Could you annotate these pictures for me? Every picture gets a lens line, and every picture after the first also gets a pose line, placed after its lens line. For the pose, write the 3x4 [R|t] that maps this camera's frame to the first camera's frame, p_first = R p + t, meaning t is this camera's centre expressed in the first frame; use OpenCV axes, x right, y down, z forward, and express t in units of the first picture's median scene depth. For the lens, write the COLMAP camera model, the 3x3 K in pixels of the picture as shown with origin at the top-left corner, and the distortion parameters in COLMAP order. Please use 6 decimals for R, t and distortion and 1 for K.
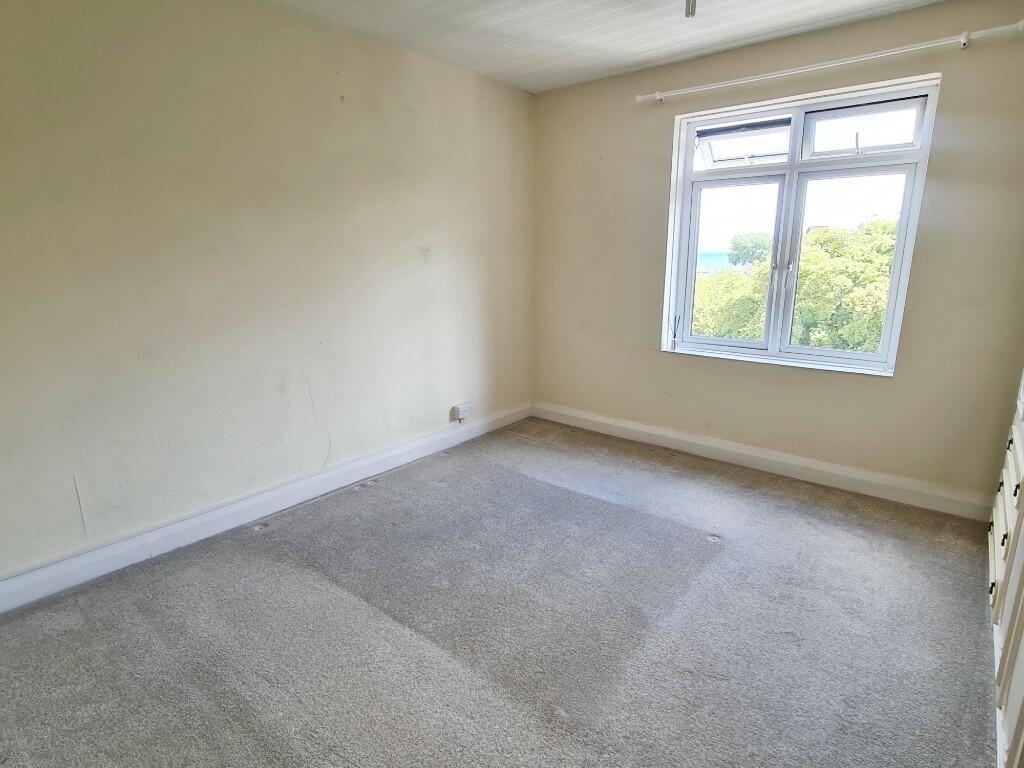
lens RADIAL K [[548.9, 0, 505.6], [0, 548.9, 389.3], [0, 0, 1]] dist [-0.001665, -0.000880]
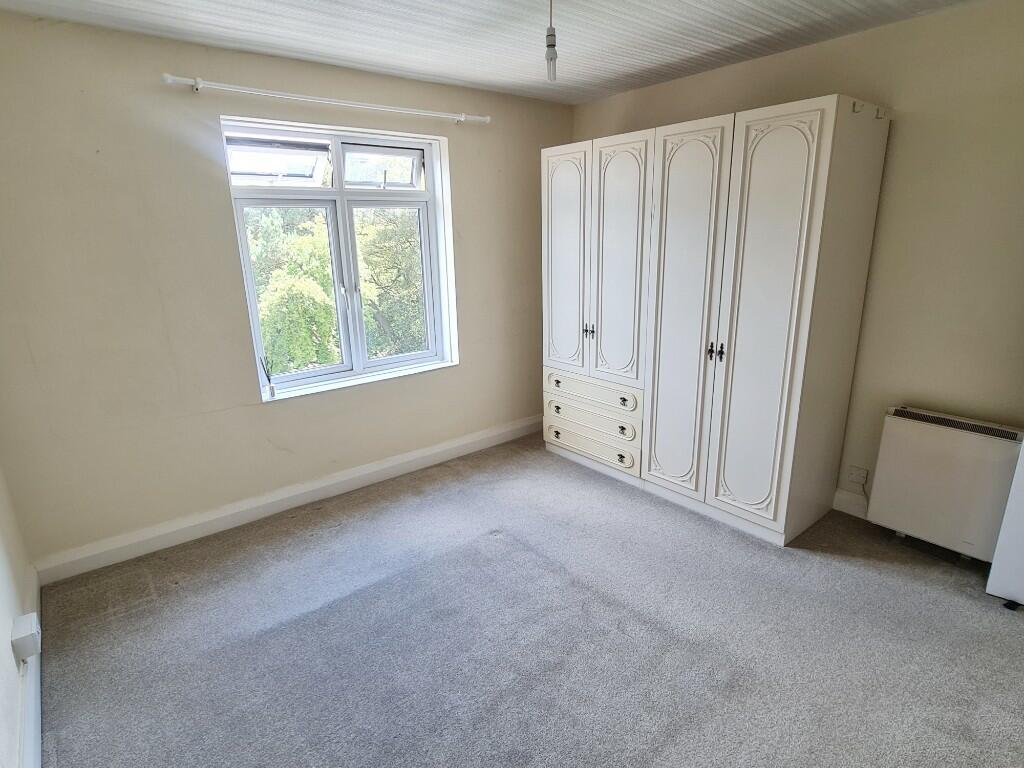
lens RADIAL K [[555.8, 0, 506.7], [0, 555.8, 386.5], [0, 0, 1]] dist [-0.002888, -0.000650]
pose [[0.189004, -0.263296, 0.946019, -0.490100], [0.258562, 0.942731, 0.210723, -0.199165], [-0.947324, 0.204777, 0.246258, 0.512822]]
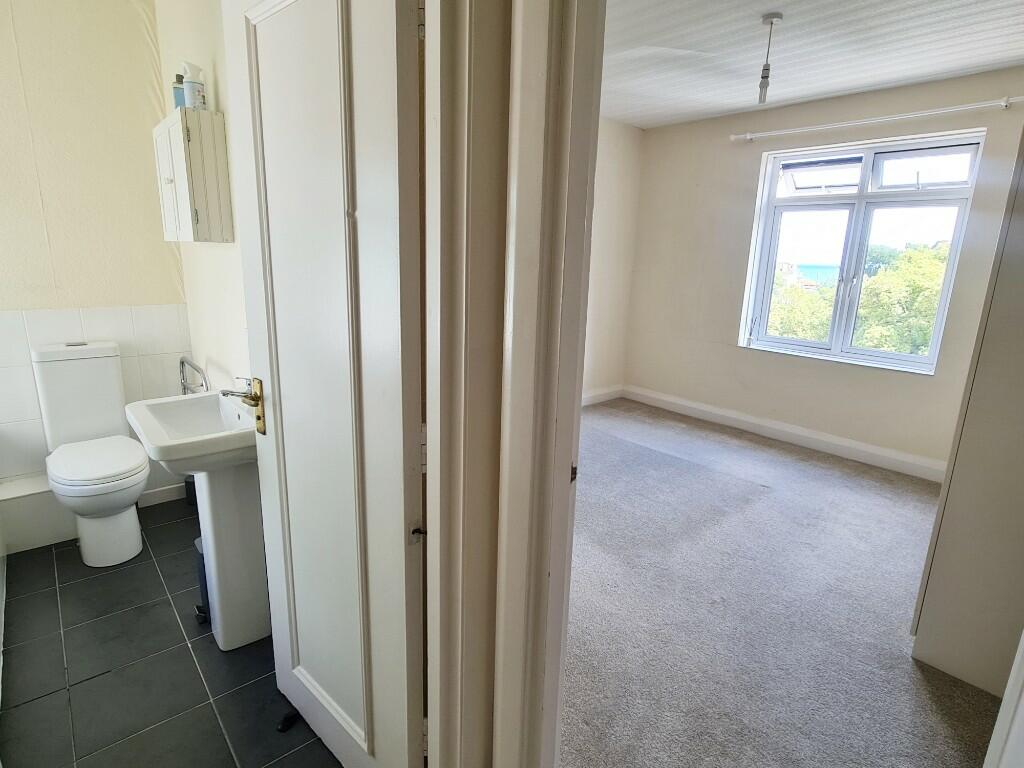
lens RADIAL K [[548.9, 0, 505.6], [0, 548.9, 389.3], [0, 0, 1]] dist [-0.001665, -0.000880]
pose [[0.986029, 0.073325, -0.149570, -0.033363], [-0.073674, 0.997277, 0.003209, 0.065537], [0.149398, 0.007855, 0.988746, -0.293301]]
